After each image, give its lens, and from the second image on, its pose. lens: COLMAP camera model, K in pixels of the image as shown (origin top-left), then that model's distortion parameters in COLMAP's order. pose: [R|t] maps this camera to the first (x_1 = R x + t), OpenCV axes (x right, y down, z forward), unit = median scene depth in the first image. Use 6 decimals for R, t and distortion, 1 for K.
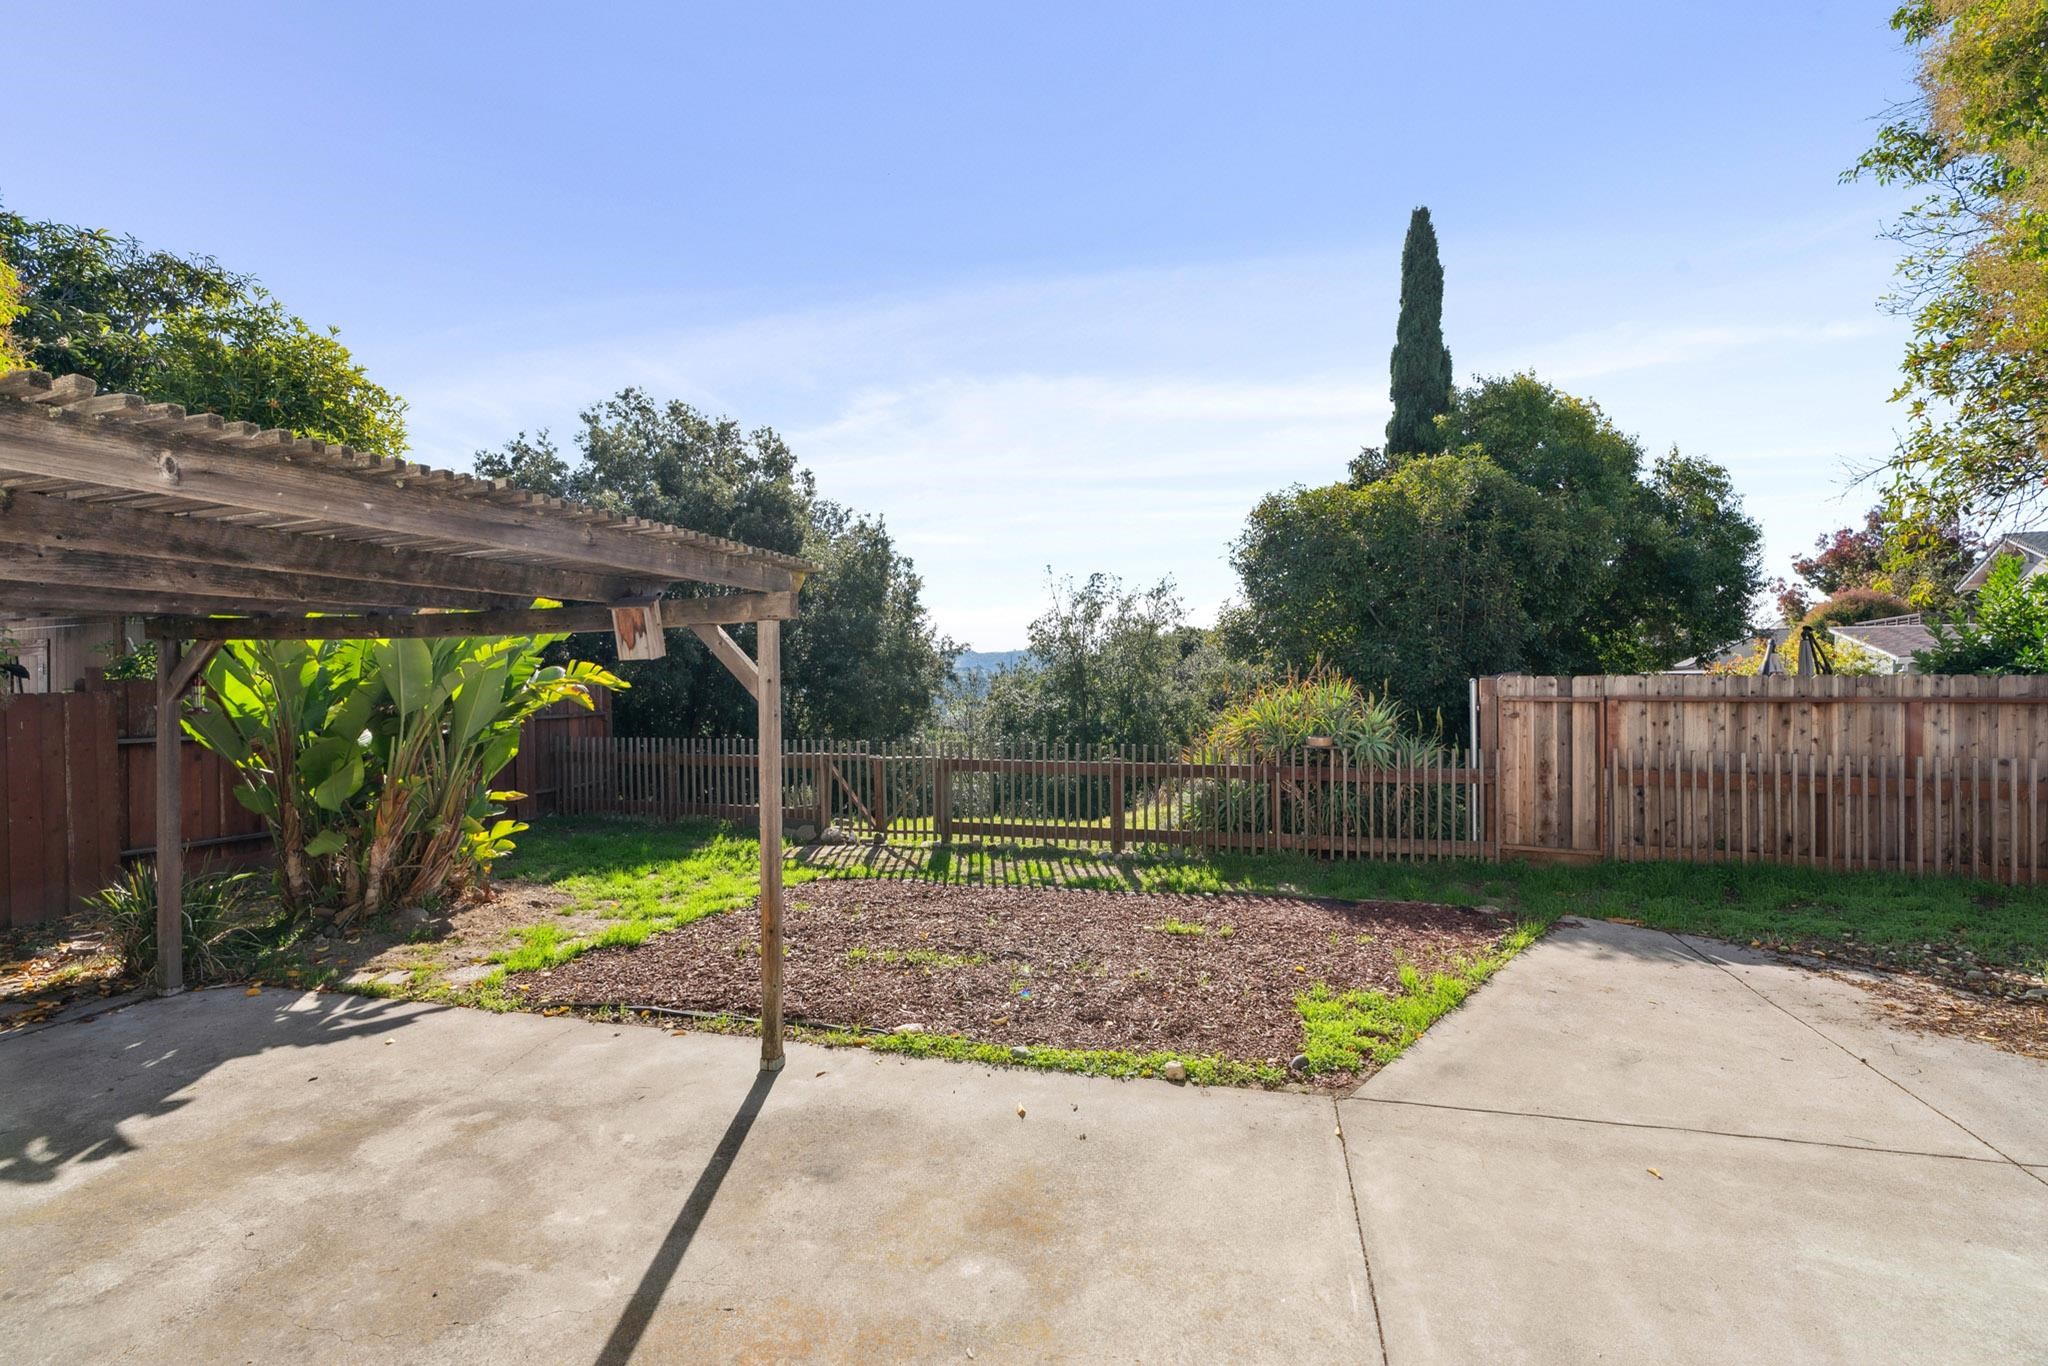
lens RADIAL K [[924.2, 0, 1019.5], [0, 924.2, 666.9], [0, 0, 1]] dist [-0.017366, 0.008277]
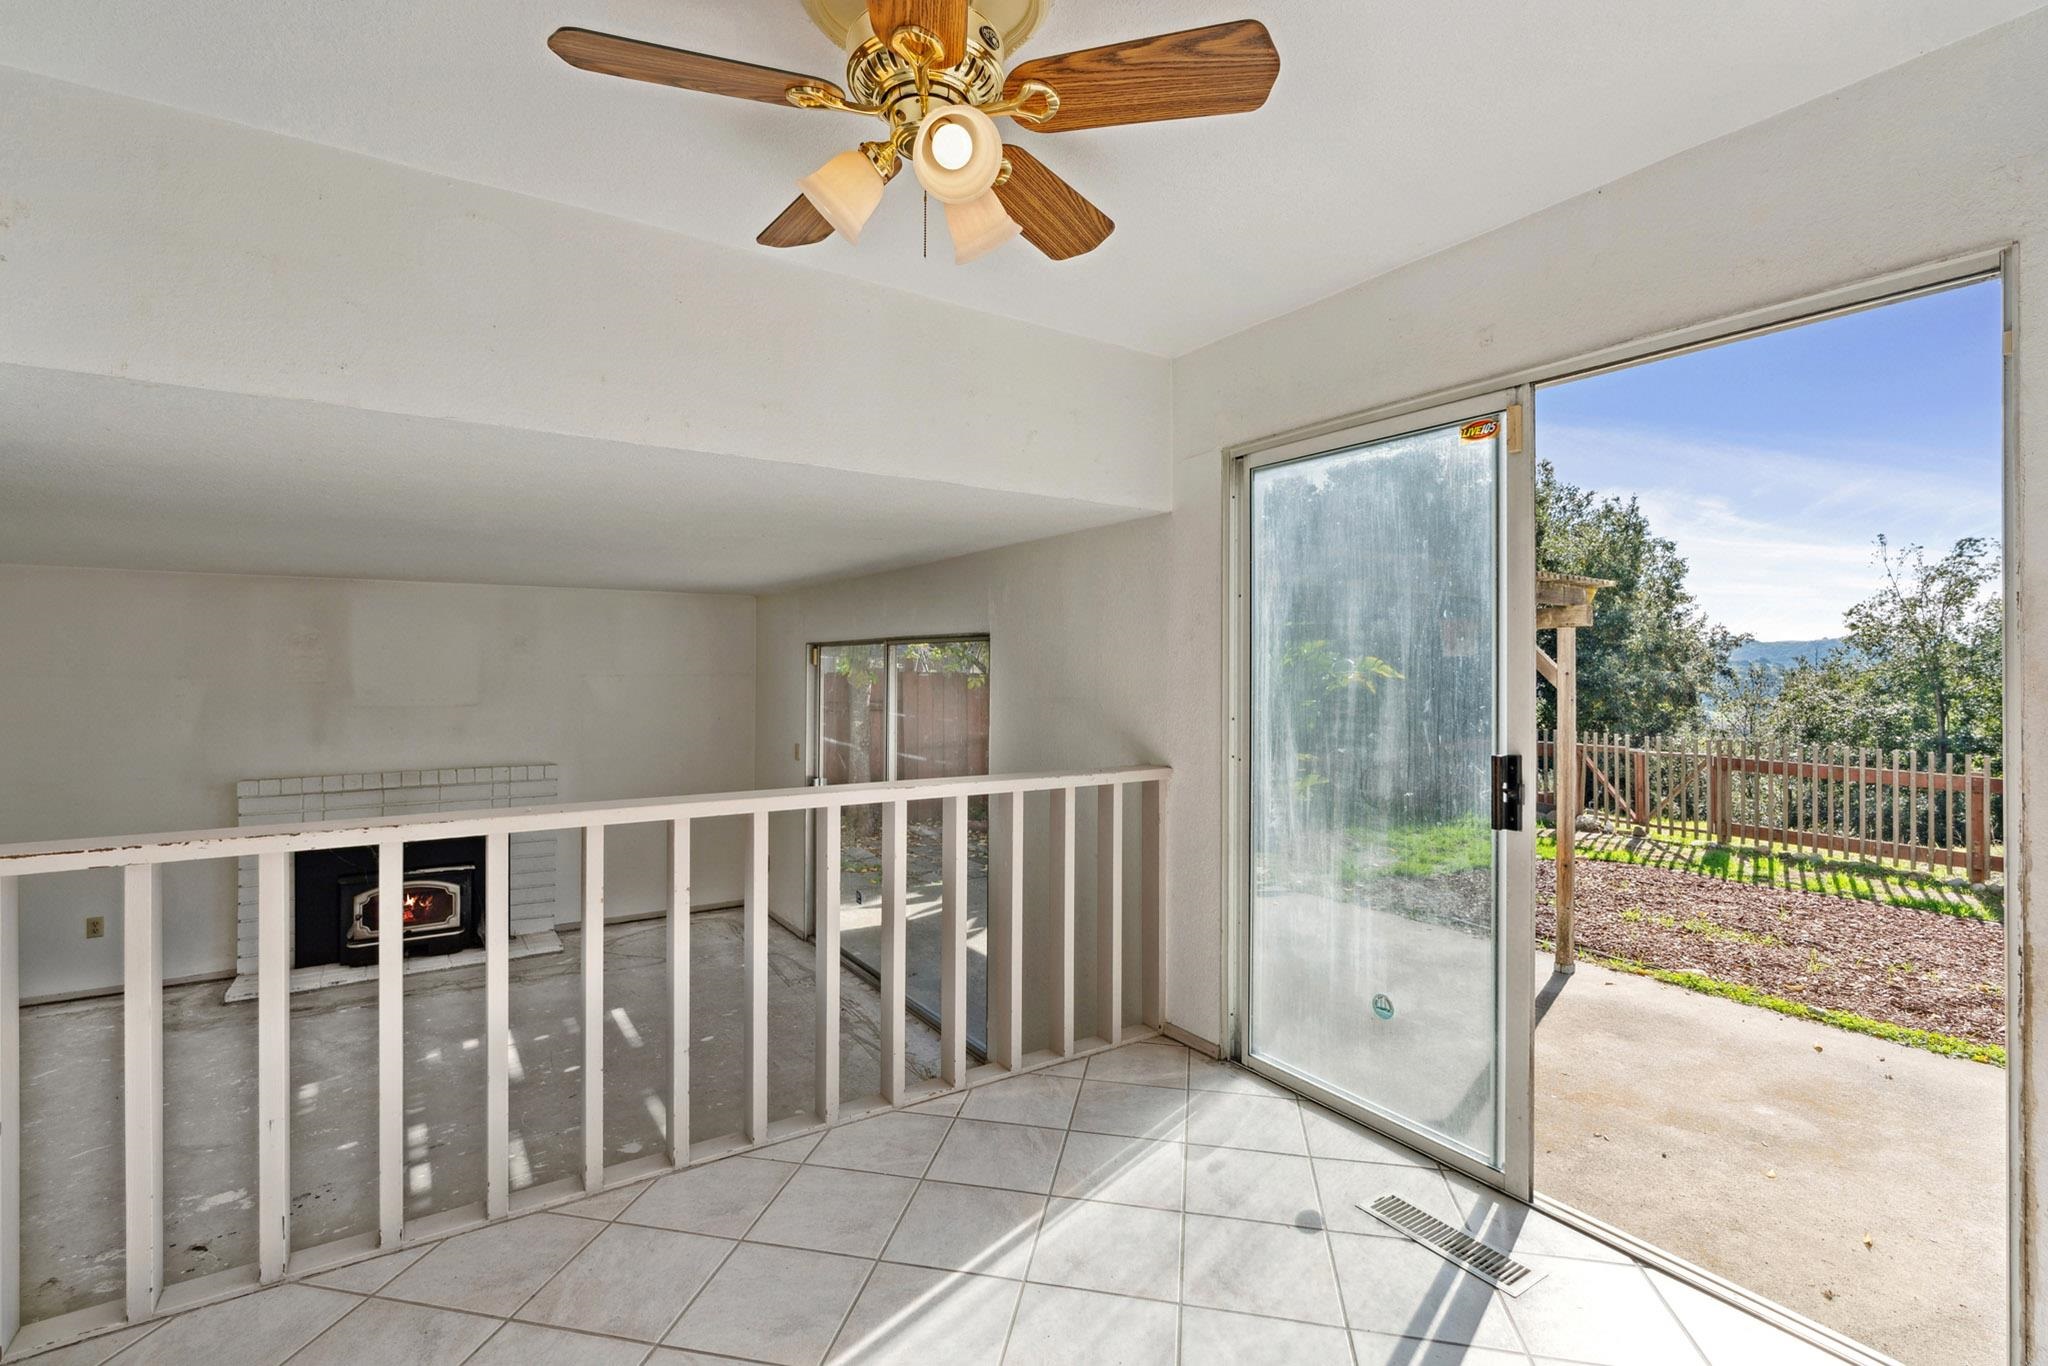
lens RADIAL K [[921.1, 0, 1019.0], [0, 921.1, 664.4], [0, 0, 1]] dist [0.001238, 0.000384]
pose [[0.749487, 0.009100, -0.661956, 0.005372], [-0.004995, 0.999955, 0.008090, -0.002024], [0.662000, -0.002757, 0.749499, -0.233505]]
